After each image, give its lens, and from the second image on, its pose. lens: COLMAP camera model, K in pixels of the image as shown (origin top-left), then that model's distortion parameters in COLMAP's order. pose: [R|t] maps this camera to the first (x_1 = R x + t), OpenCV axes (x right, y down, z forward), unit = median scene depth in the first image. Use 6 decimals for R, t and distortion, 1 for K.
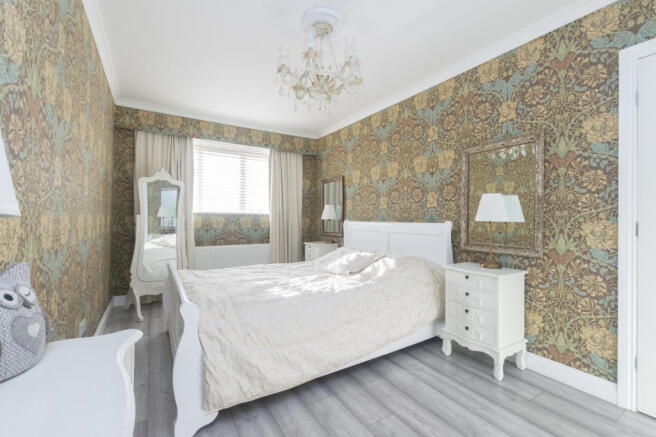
lens RADIAL K [[290.3, 0, 328.1], [0, 290.3, 213.1], [0, 0, 1]] dist [0.016841, -0.000180]
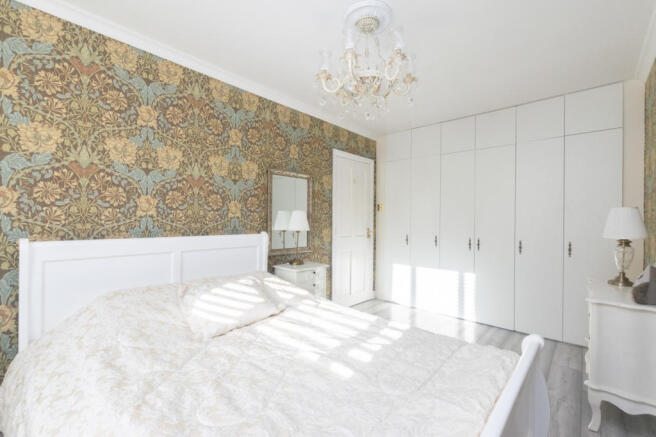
lens RADIAL K [[290.3, 0, 320.9], [0, 290.3, 232.1], [0, 0, 1]] dist [0.016841, -0.000180]
pose [[-0.268673, -0.013674, 0.963134, -0.500000], [0.004277, 0.999872, 0.015388, 0.011195], [-0.963222, 0.008254, -0.268580, 0.811931]]
